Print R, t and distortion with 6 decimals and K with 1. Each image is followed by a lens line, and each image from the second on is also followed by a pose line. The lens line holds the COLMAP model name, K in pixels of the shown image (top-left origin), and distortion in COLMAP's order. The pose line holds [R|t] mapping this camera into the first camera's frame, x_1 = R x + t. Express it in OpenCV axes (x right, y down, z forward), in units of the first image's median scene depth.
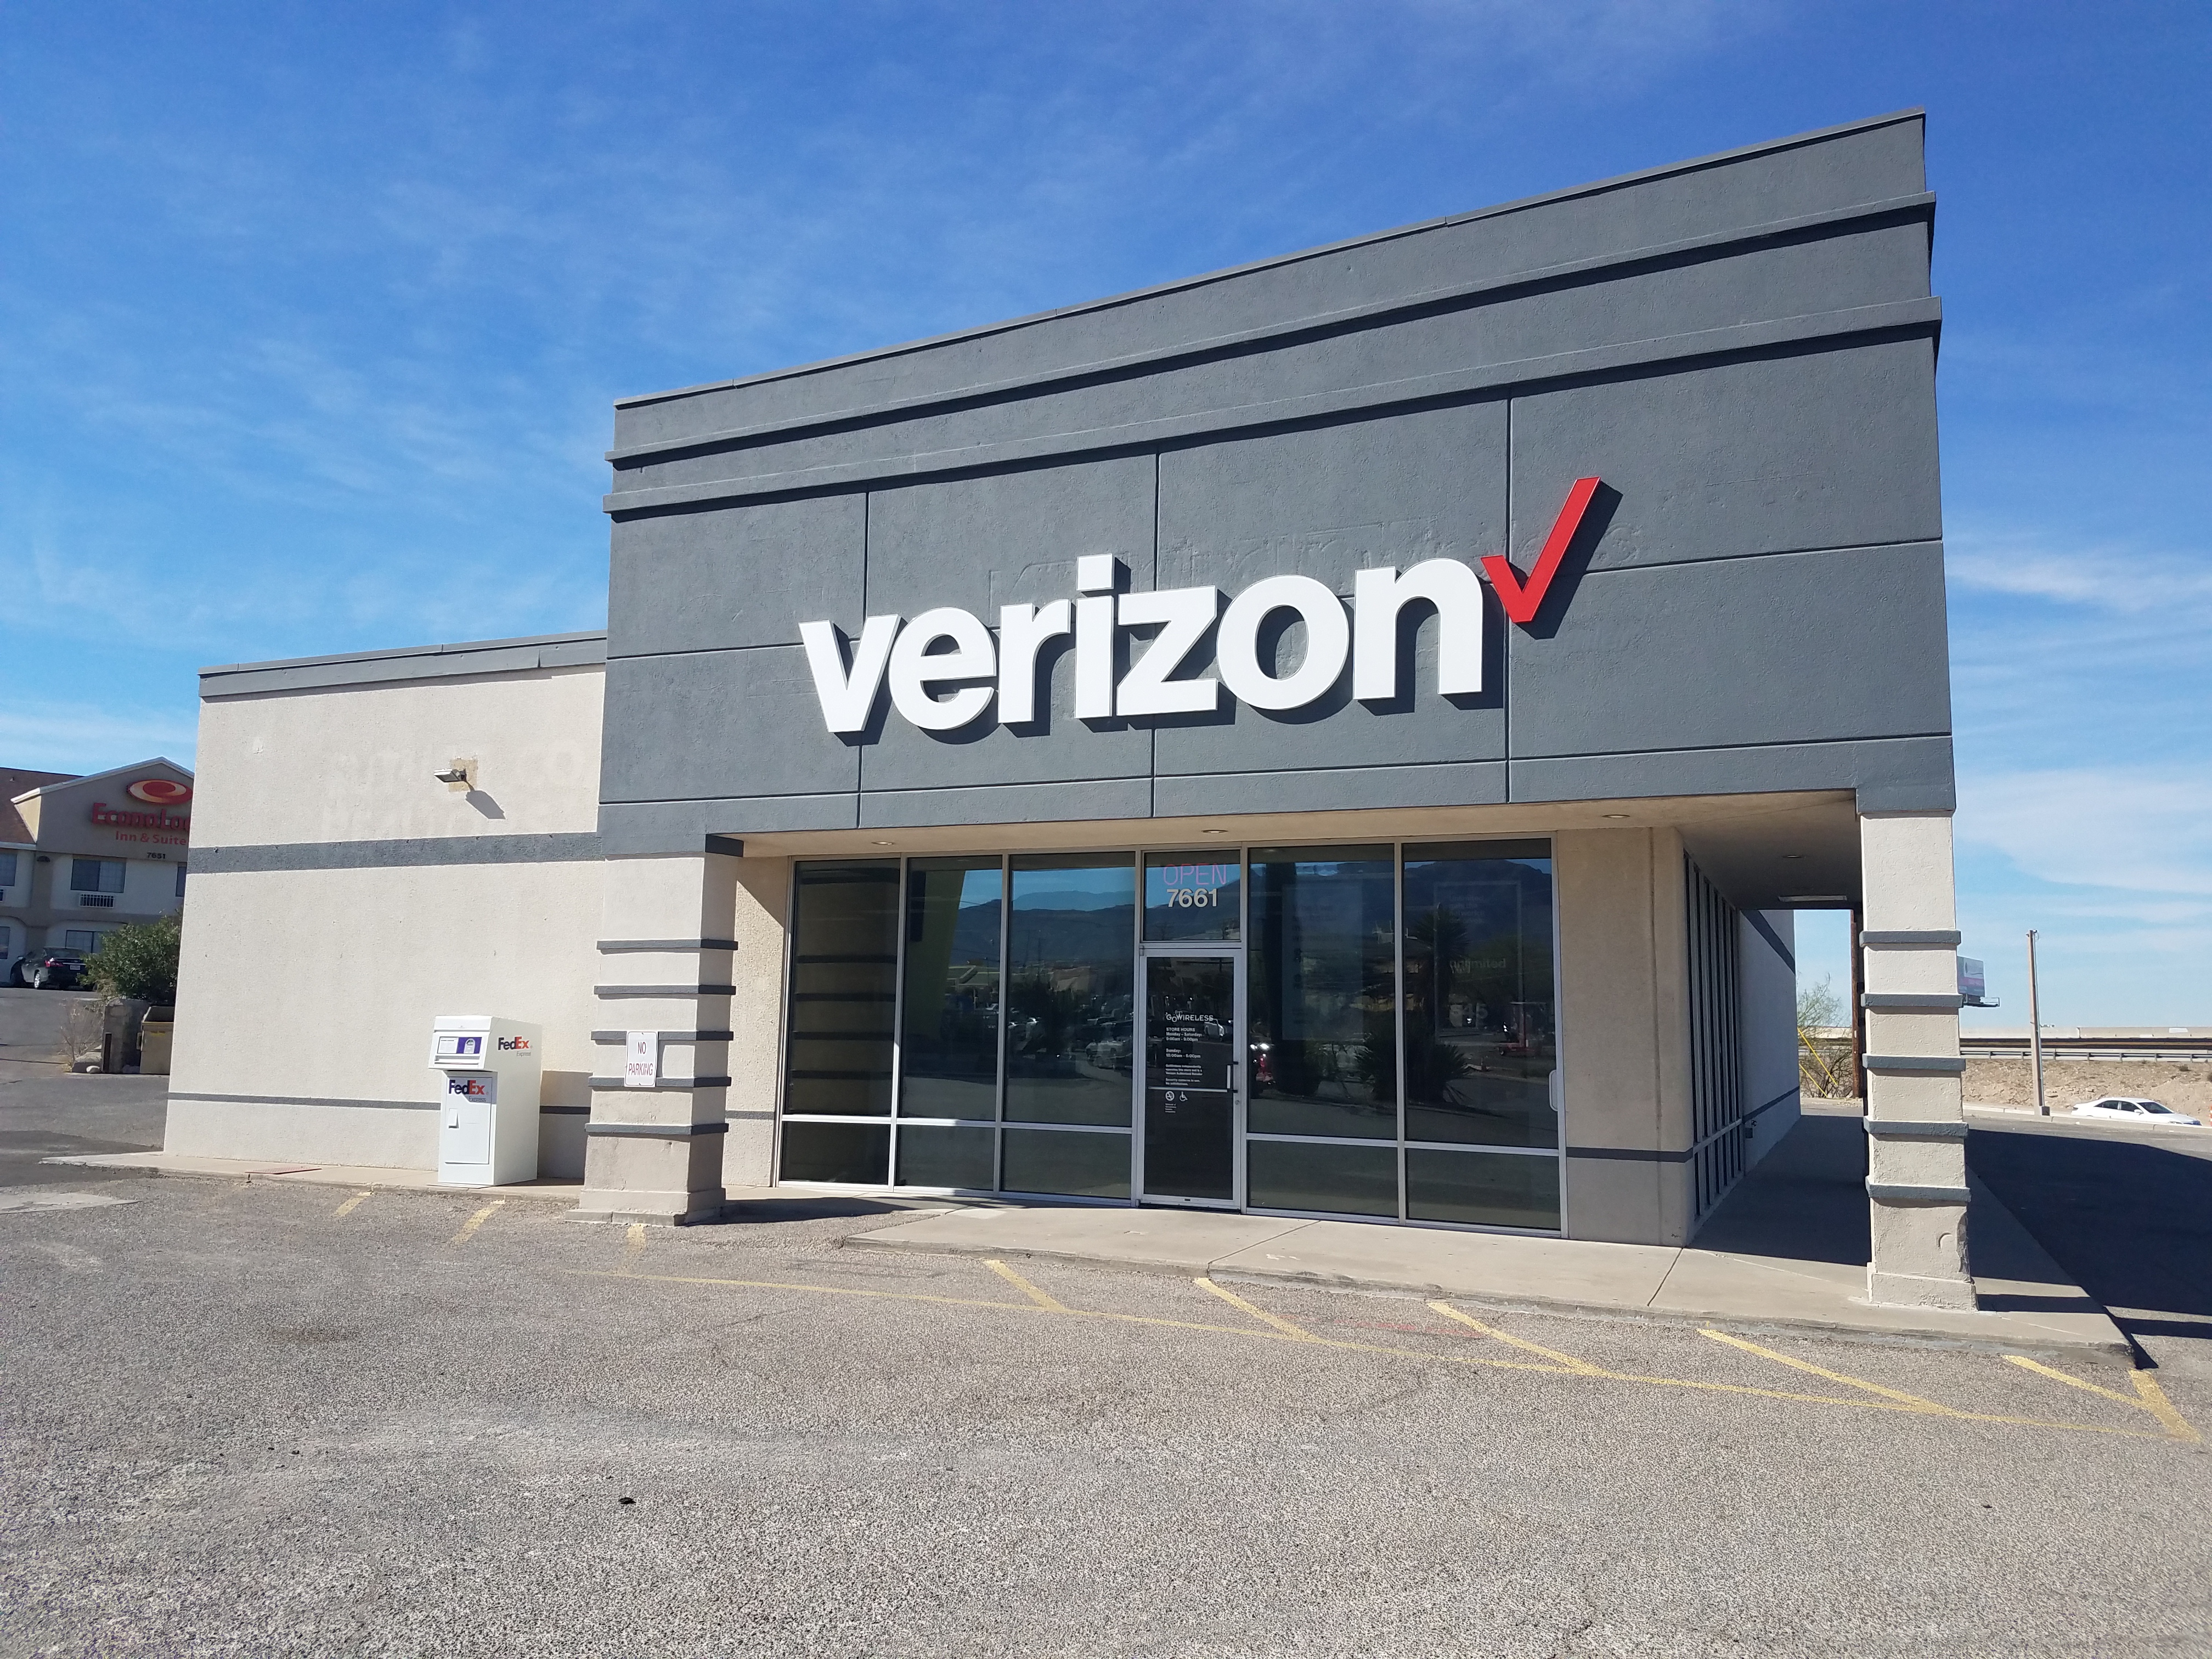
lens RADIAL K [[1694.3, 0, 1106.0], [0, 1694.3, 829.5], [0, 0, 1]] dist [0.037656, -0.003068]
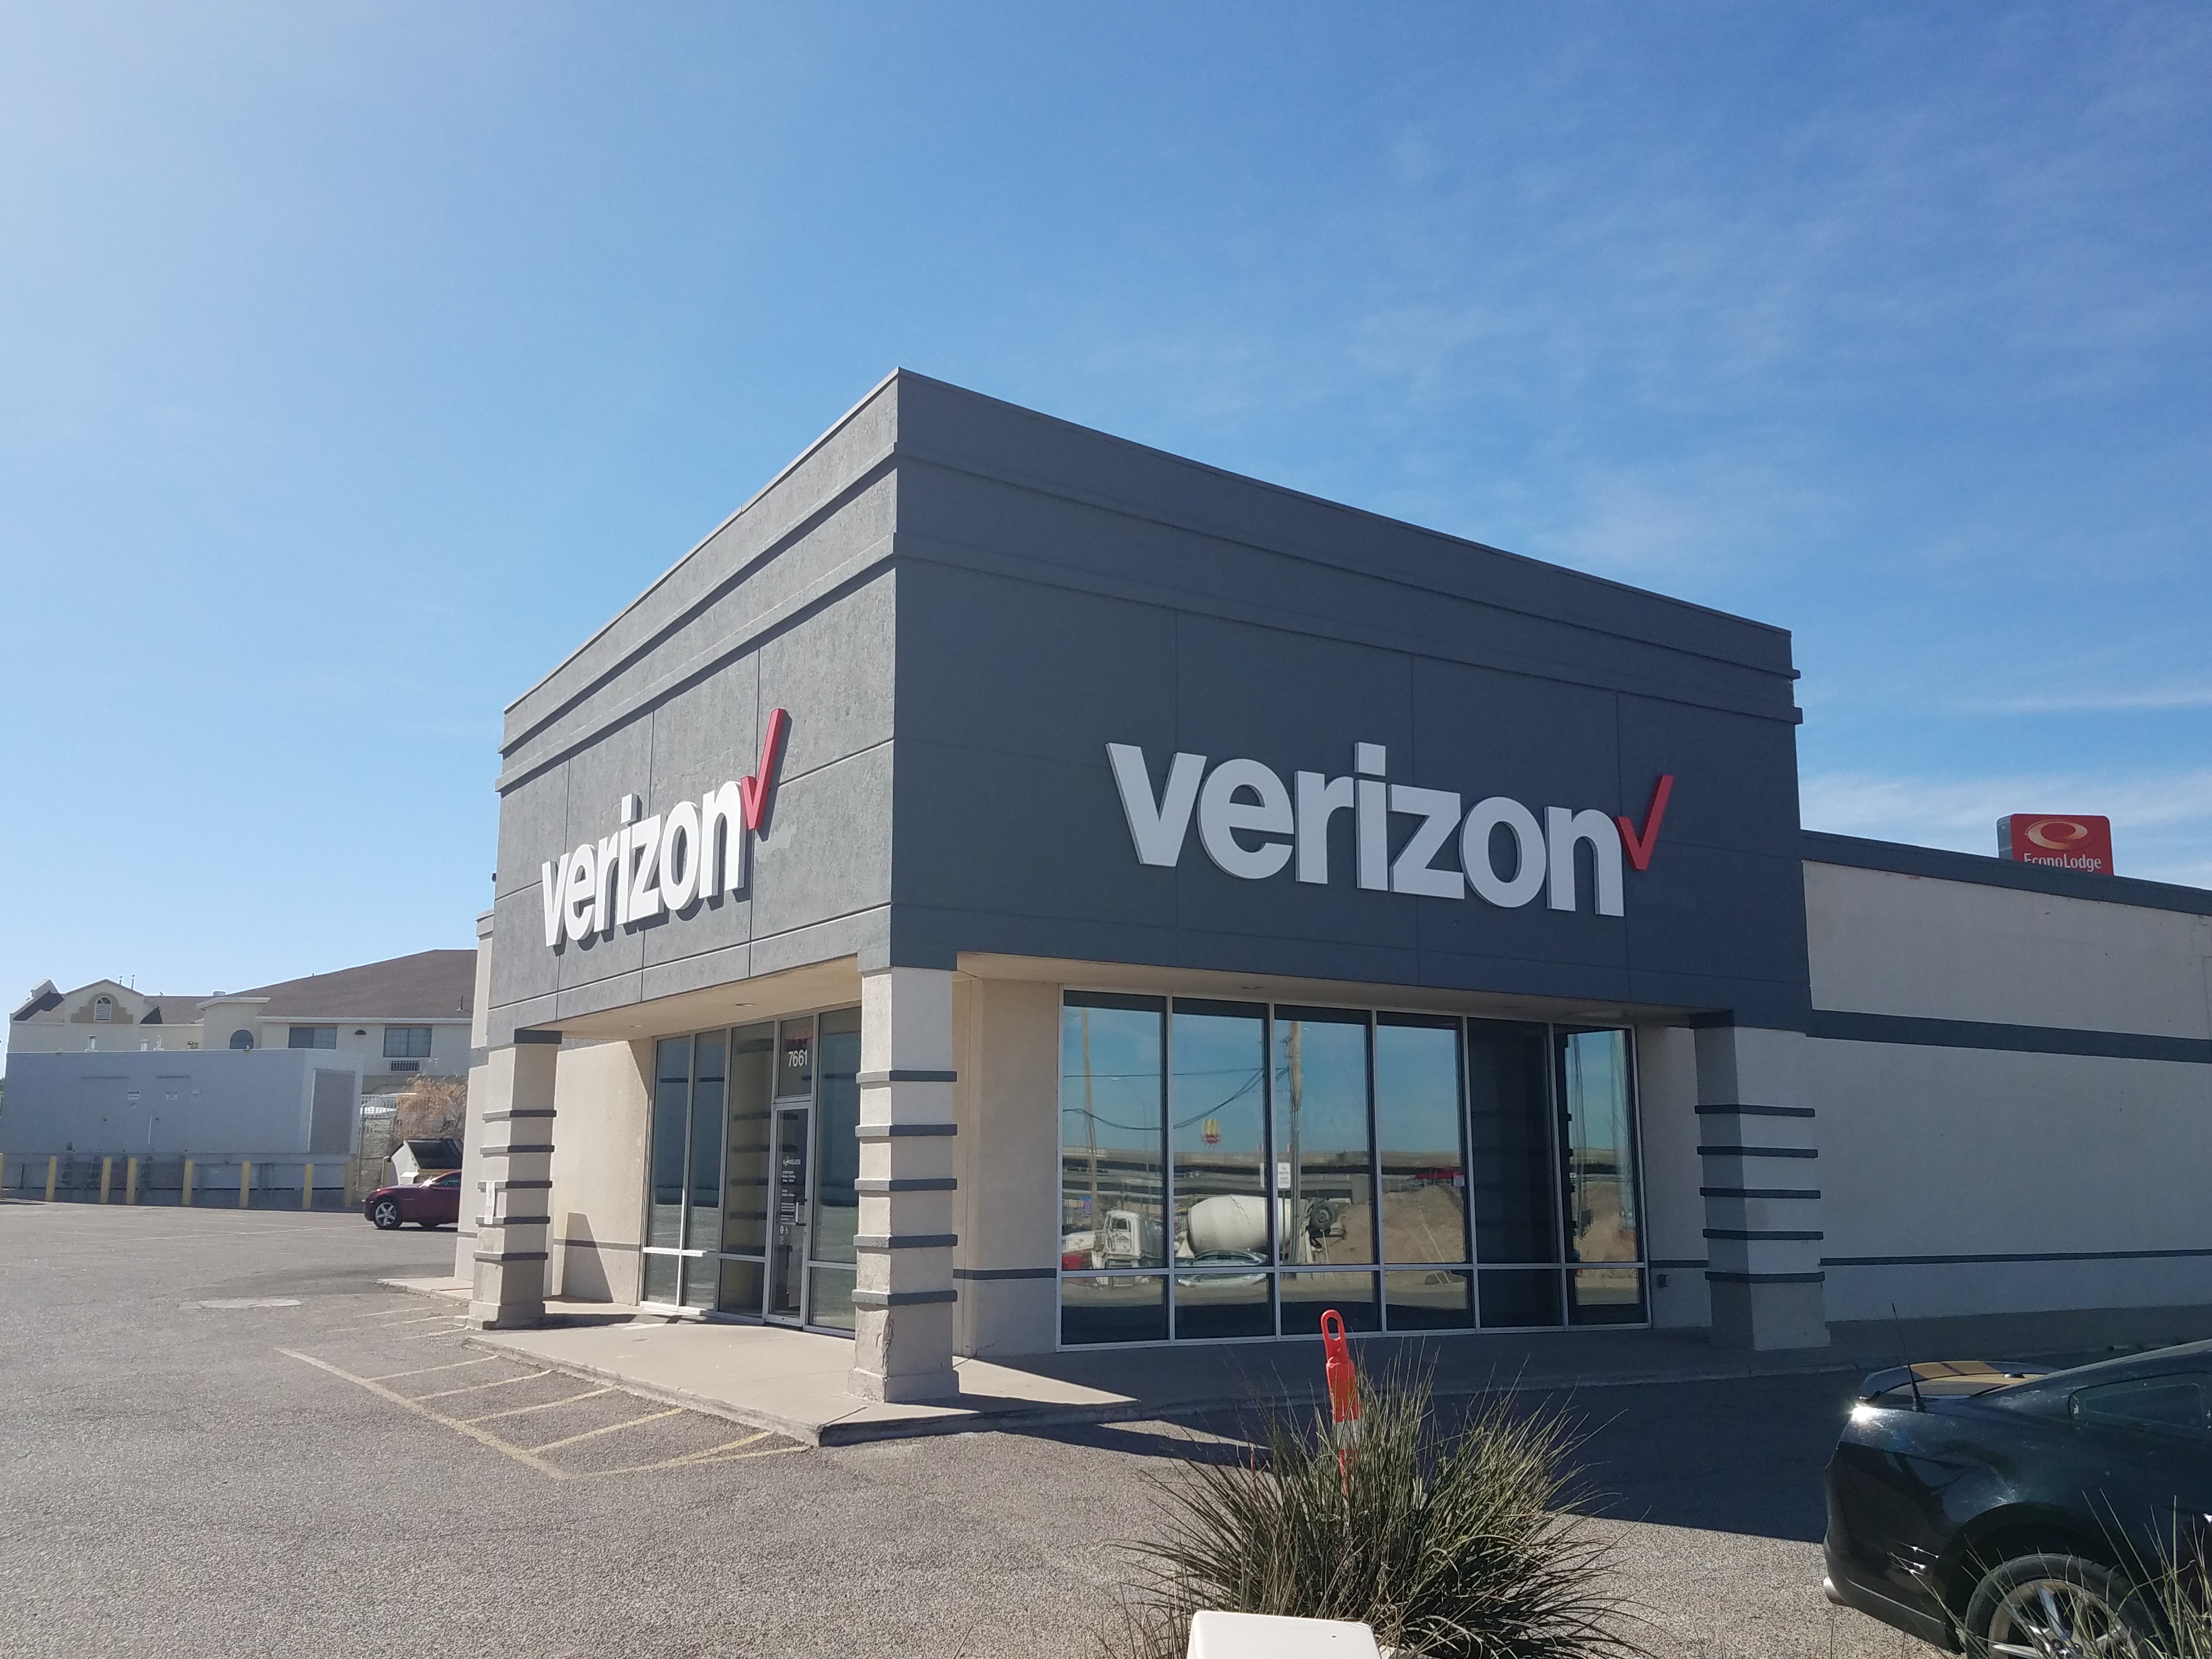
lens RADIAL K [[1921.6, 0, 1106.0], [0, 1921.6, 829.5], [0, 0, 1]] dist [0.052758, -0.002419]
pose [[0.838202, -0.111053, -0.533934, 0.912877], [0.076221, 0.993293, -0.086939, 0.012863], [0.540008, 0.032176, 0.841045, -0.018158]]
